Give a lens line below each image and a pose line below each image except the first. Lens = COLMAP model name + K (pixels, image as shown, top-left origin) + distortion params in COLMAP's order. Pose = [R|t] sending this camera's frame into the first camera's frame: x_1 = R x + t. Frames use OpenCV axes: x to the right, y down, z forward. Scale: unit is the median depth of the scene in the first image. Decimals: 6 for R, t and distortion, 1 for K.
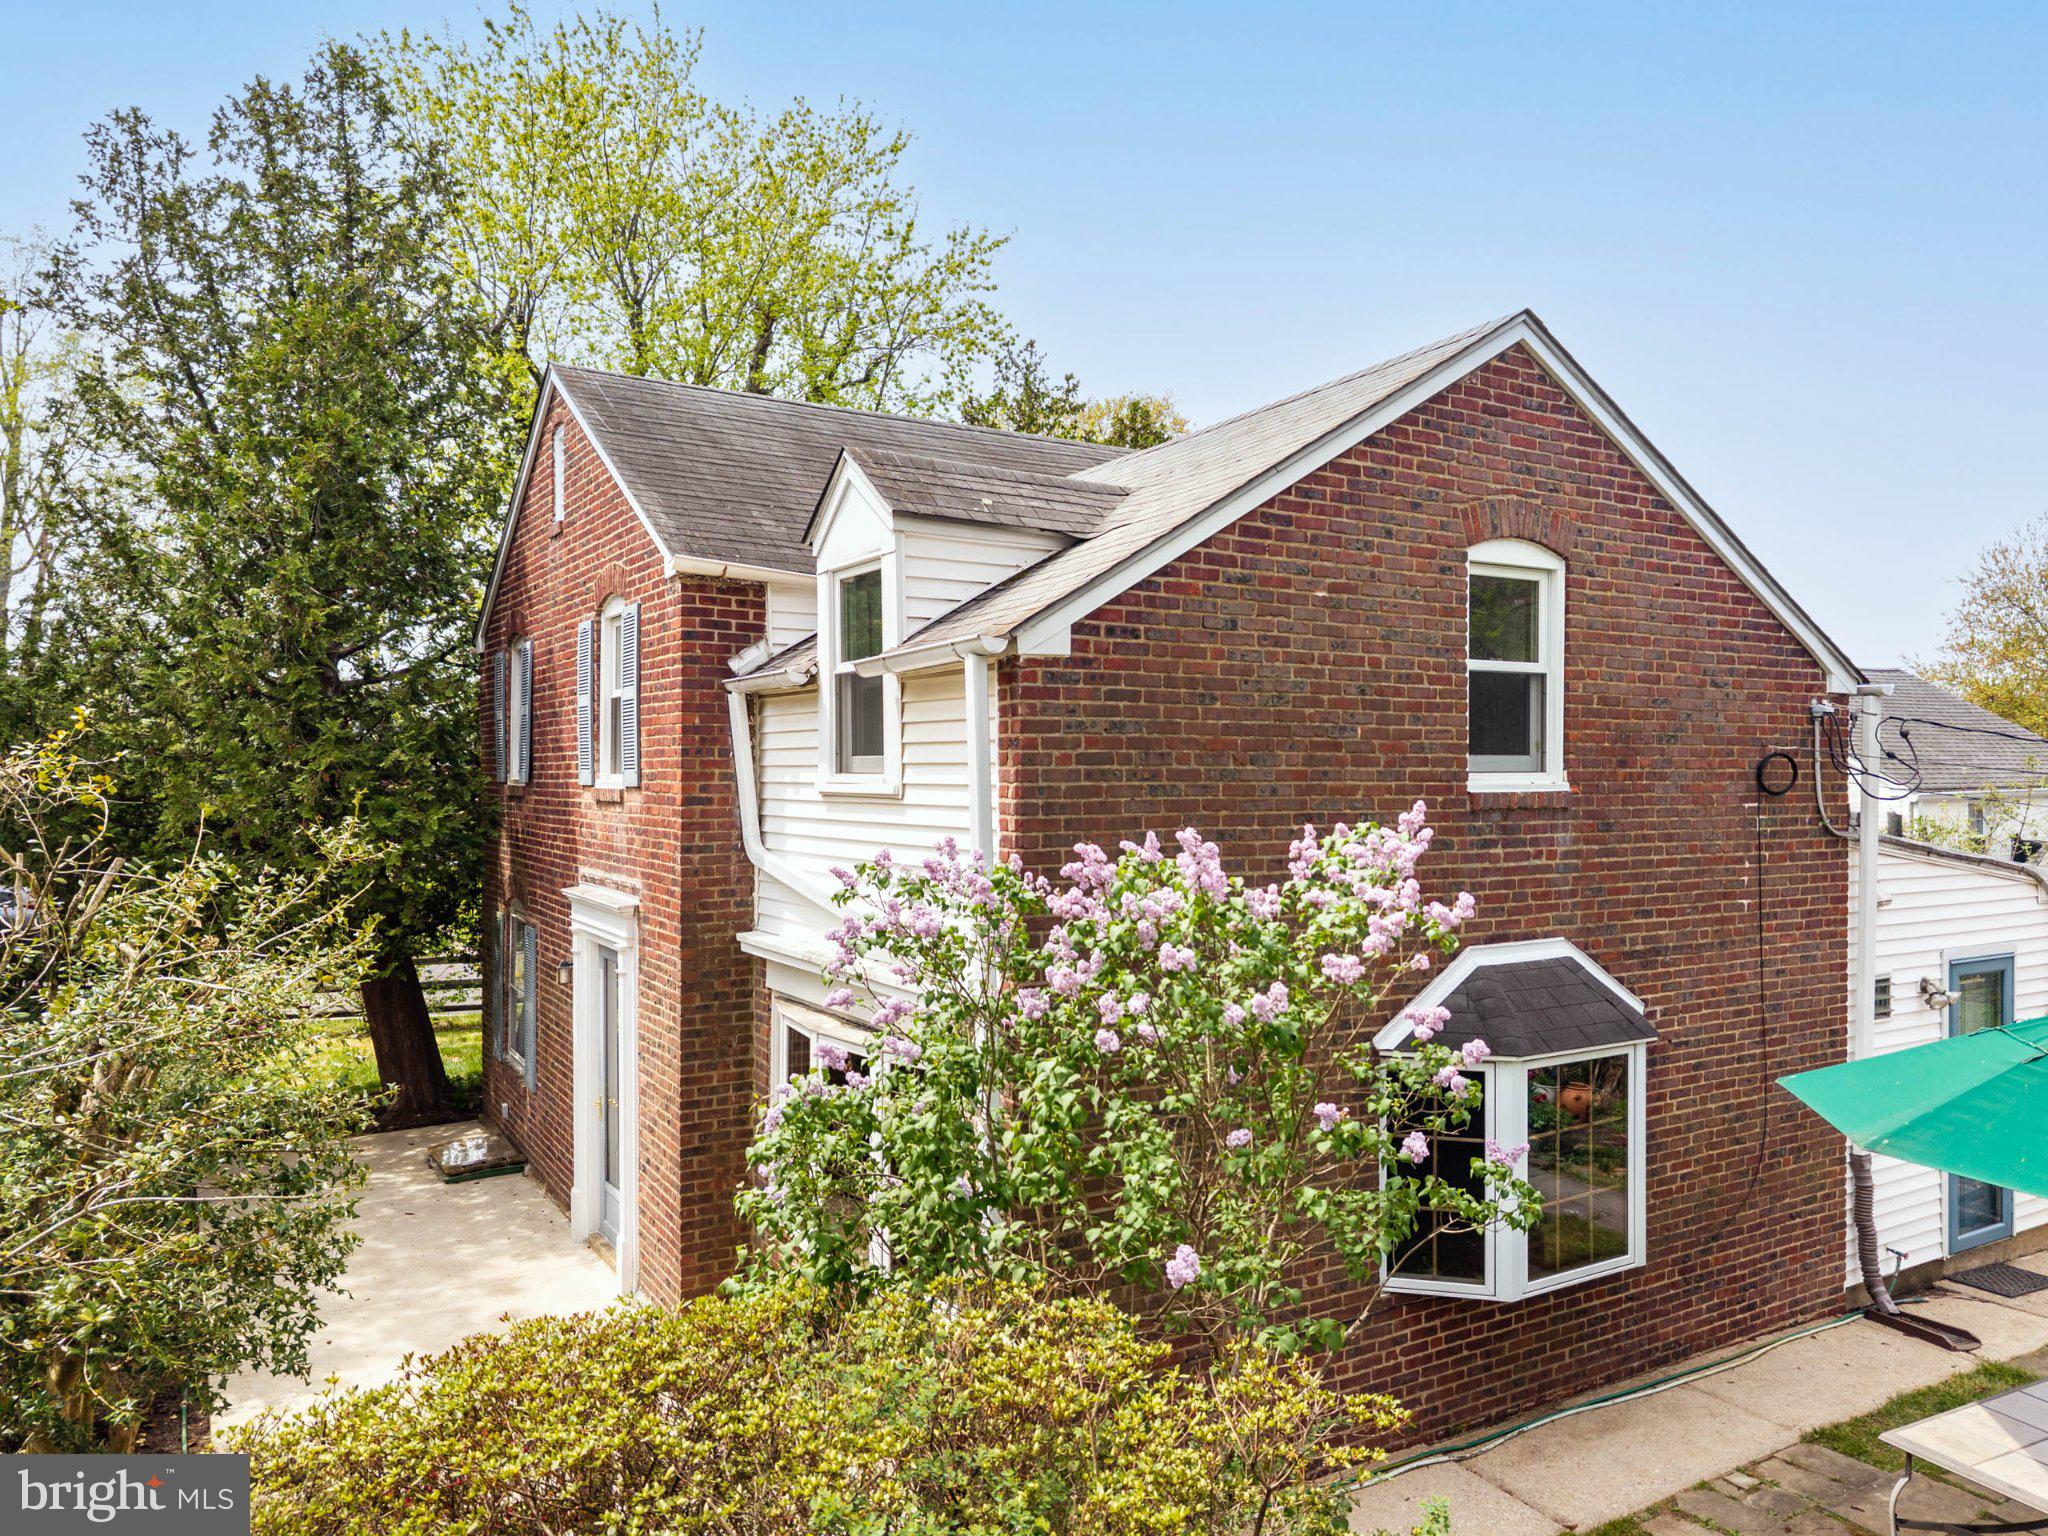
lens RADIAL K [[1457.2, 0, 1081.0], [0, 1457.2, 765.2], [0, 0, 1]] dist [-0.003180, 0.001573]
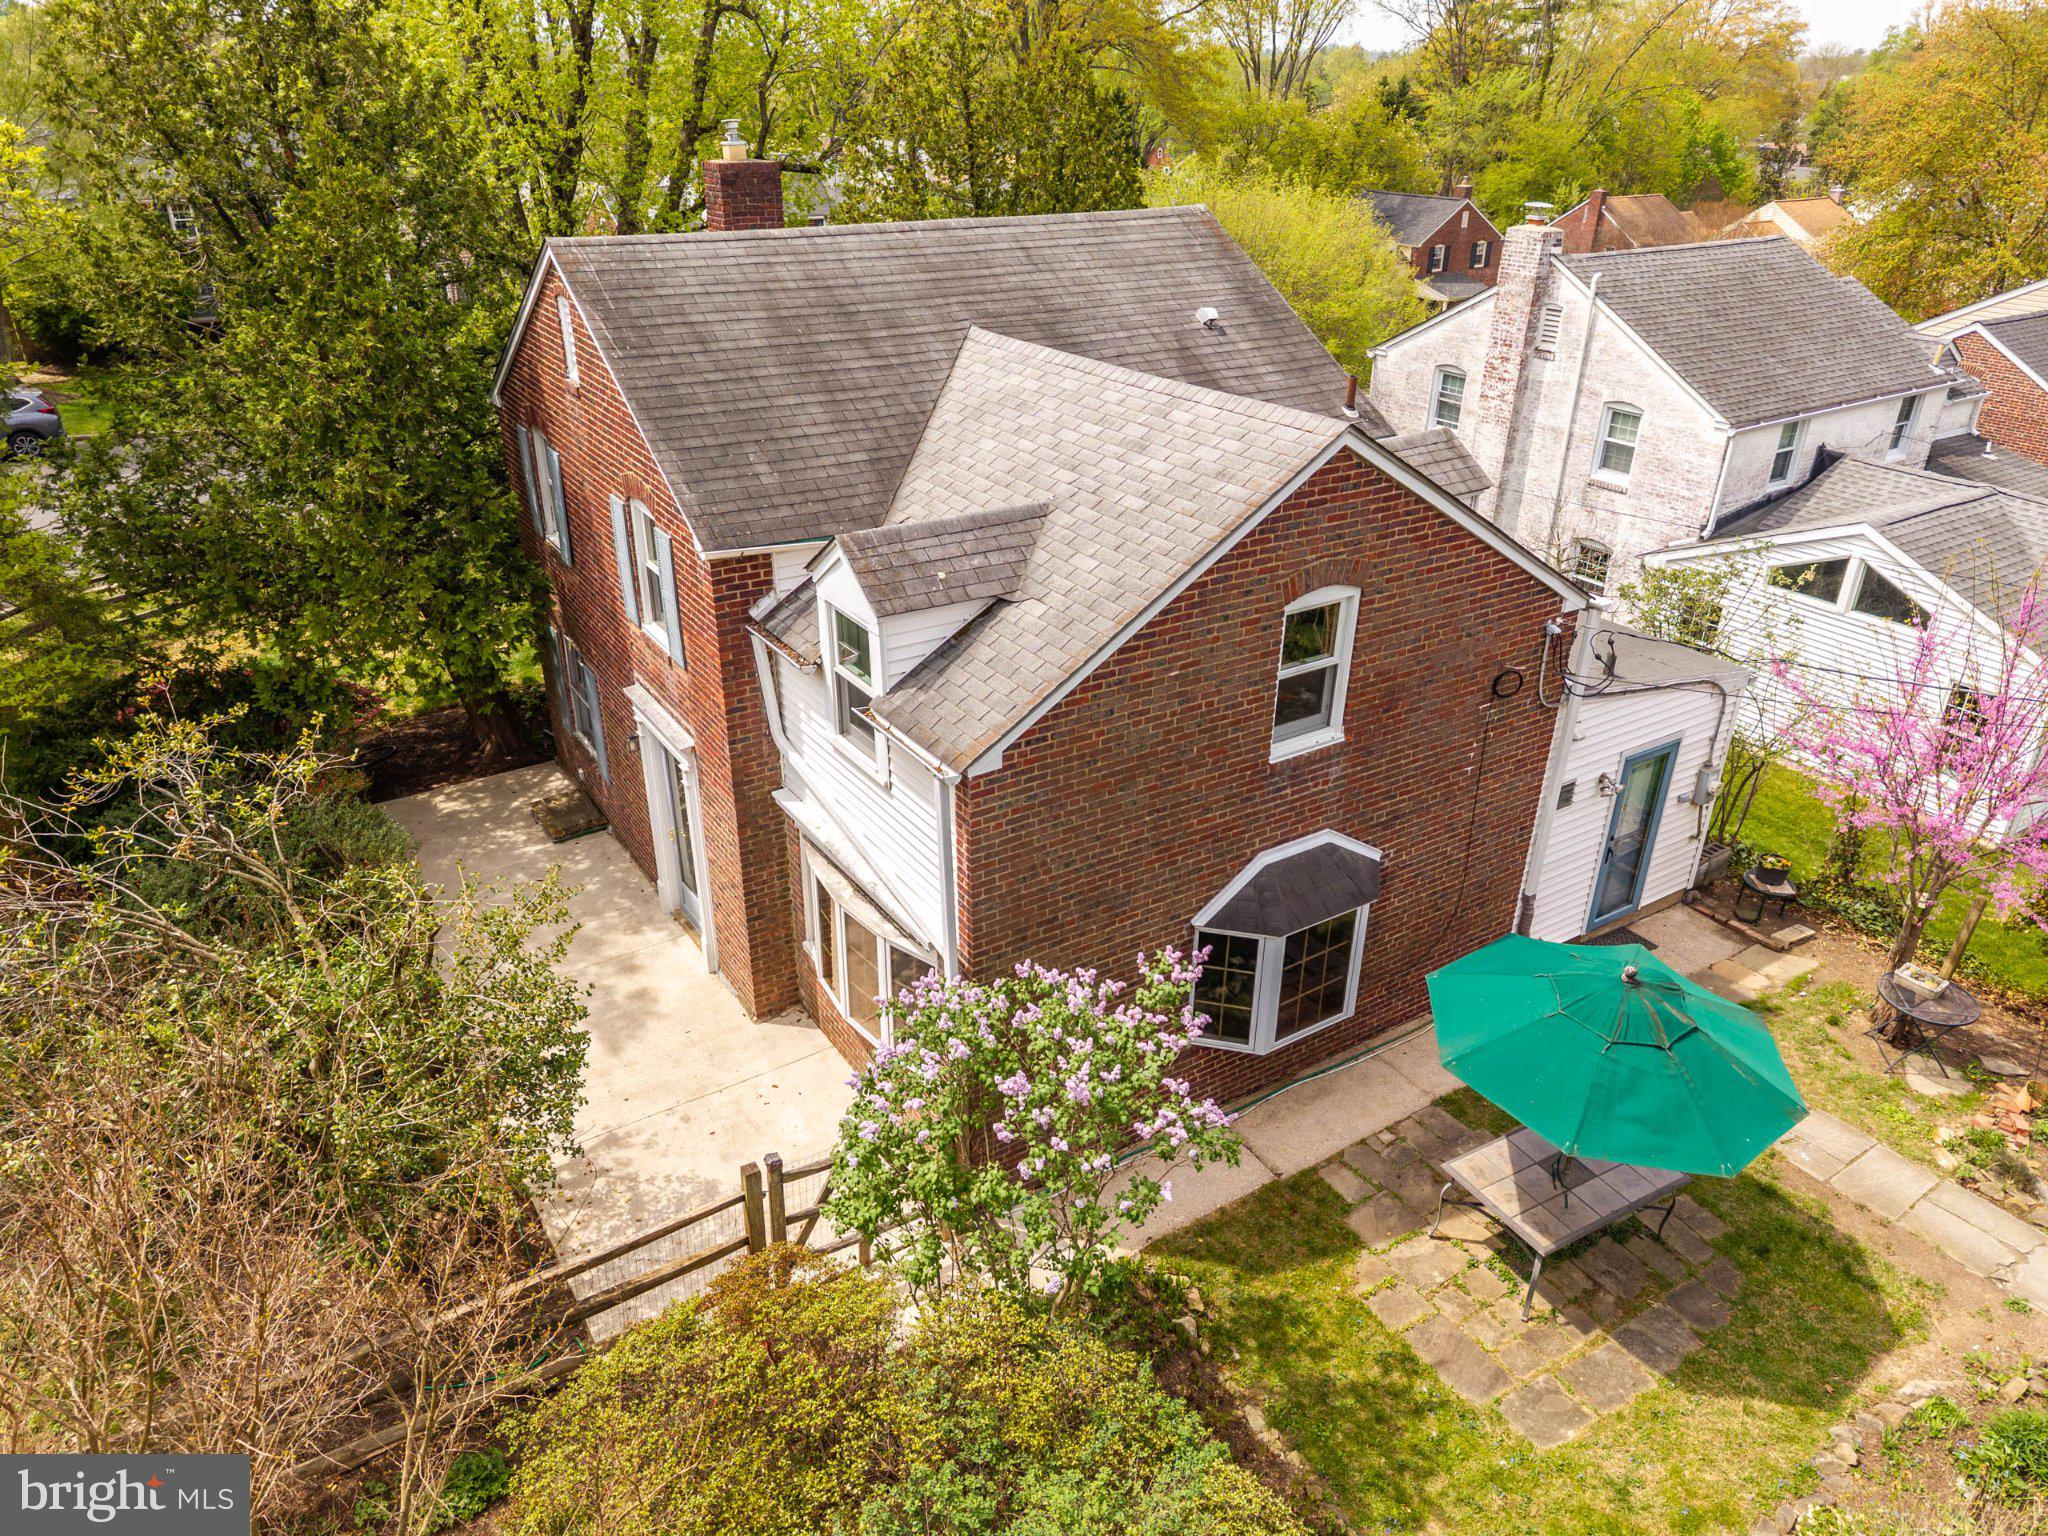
lens RADIAL K [[1392.6, 0, 1024.0], [0, 1392.6, 768.0], [0, 0, 1]] dist [0.025611, -0.000192]
pose [[0.999913, 0.002403, 0.012948, -0.002426], [-0.008160, 0.884794, 0.465911, -0.600325], [-0.010337, -0.465976, 0.884737, -0.240703]]
